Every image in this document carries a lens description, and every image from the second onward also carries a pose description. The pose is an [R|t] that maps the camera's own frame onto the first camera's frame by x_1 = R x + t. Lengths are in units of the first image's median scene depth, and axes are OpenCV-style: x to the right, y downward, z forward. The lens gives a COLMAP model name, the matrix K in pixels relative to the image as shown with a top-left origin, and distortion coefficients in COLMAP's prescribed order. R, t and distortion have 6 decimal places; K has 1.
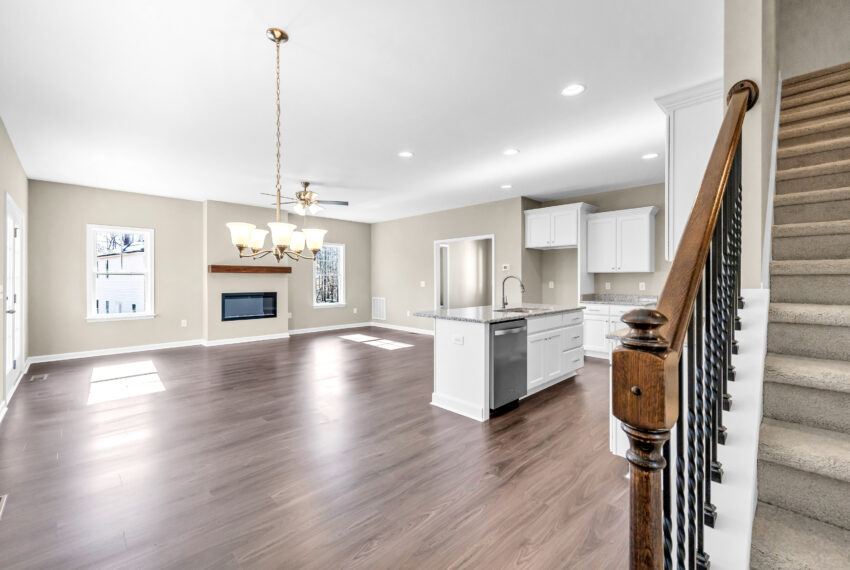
lens RADIAL K [[359.1, 0, 421.9], [0, 359.1, 279.9], [0, 0, 1]] dist [-0.000459, -0.000138]
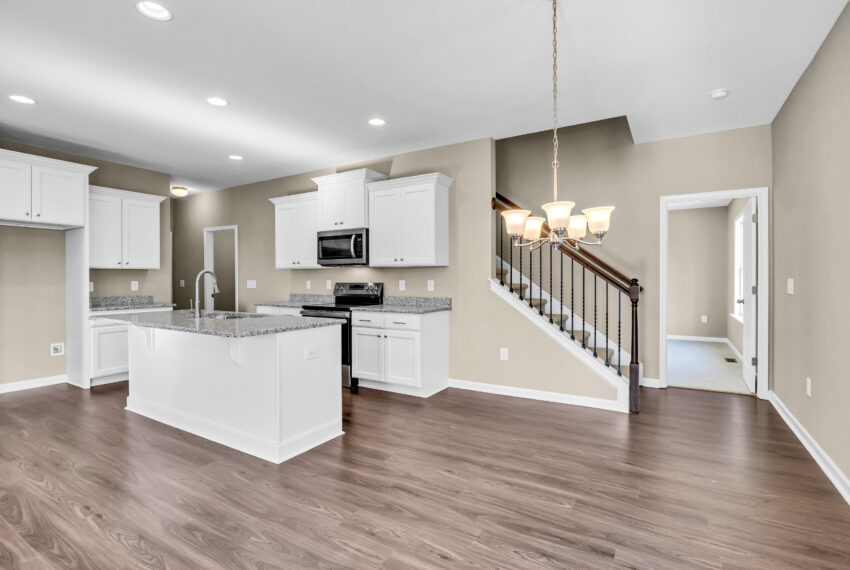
lens RADIAL K [[411.6, 0, 420.7], [0, 411.6, 281.2], [0, 0, 1]] dist [-0.005587, -0.000790]
pose [[-0.240501, -0.004877, 0.970637, -0.428087], [0.005410, 0.999965, 0.006365, 0.003736], [-0.970634, 0.006782, -0.240466, 0.516509]]
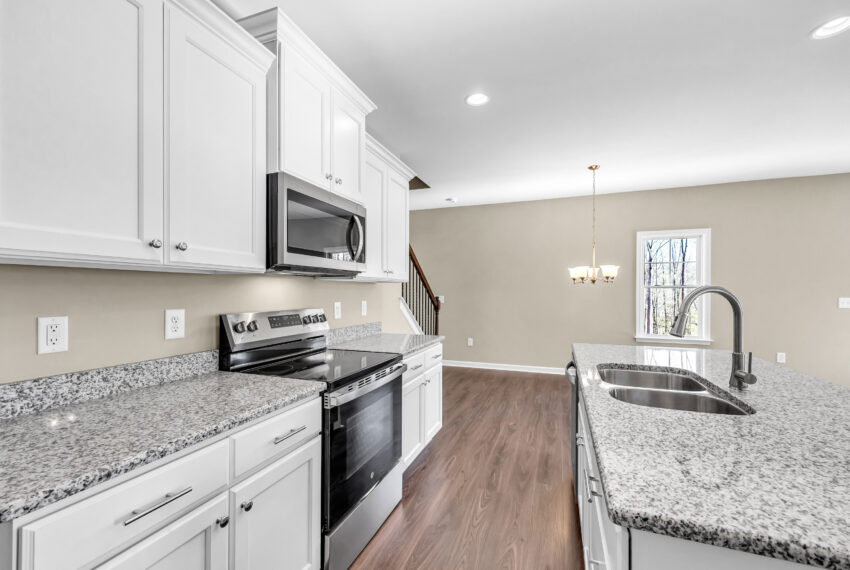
lens RADIAL K [[361.9, 0, 426.0], [0, 361.9, 291.3], [0, 0, 1]] dist [0.001188, 0.000156]
pose [[-0.903334, 0.000895, -0.428938, 0.414714], [-0.000218, 0.999997, 0.002545, -0.006684], [0.428939, 0.002392, -0.903330, 0.786367]]
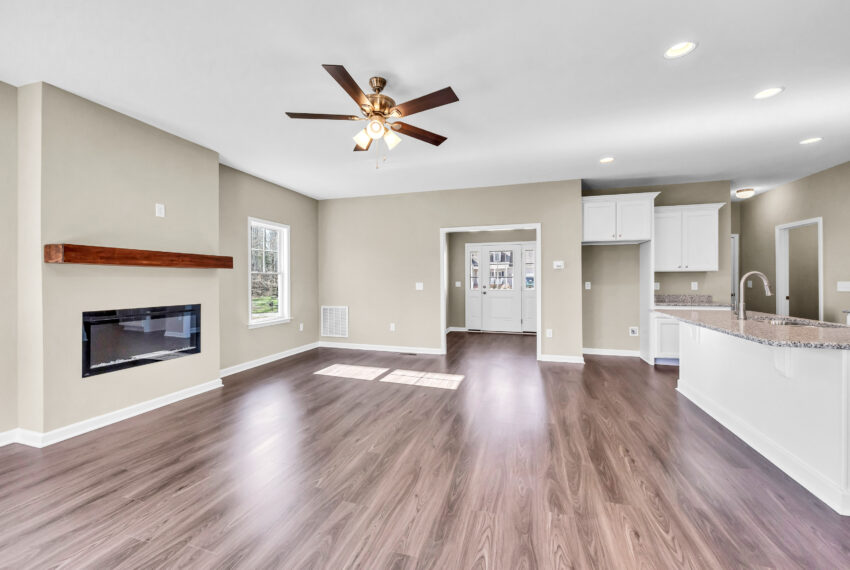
lens RADIAL K [[344.5, 0, 422.4], [0, 344.5, 281.0], [0, 0, 1]] dist [-0.002726, -0.000419]
pose [[0.880317, -0.002580, 0.474379, -0.417368], [0.003035, 0.999995, -0.000193, 0.001449], [-0.474377, 0.001610, 0.880321, 0.474220]]
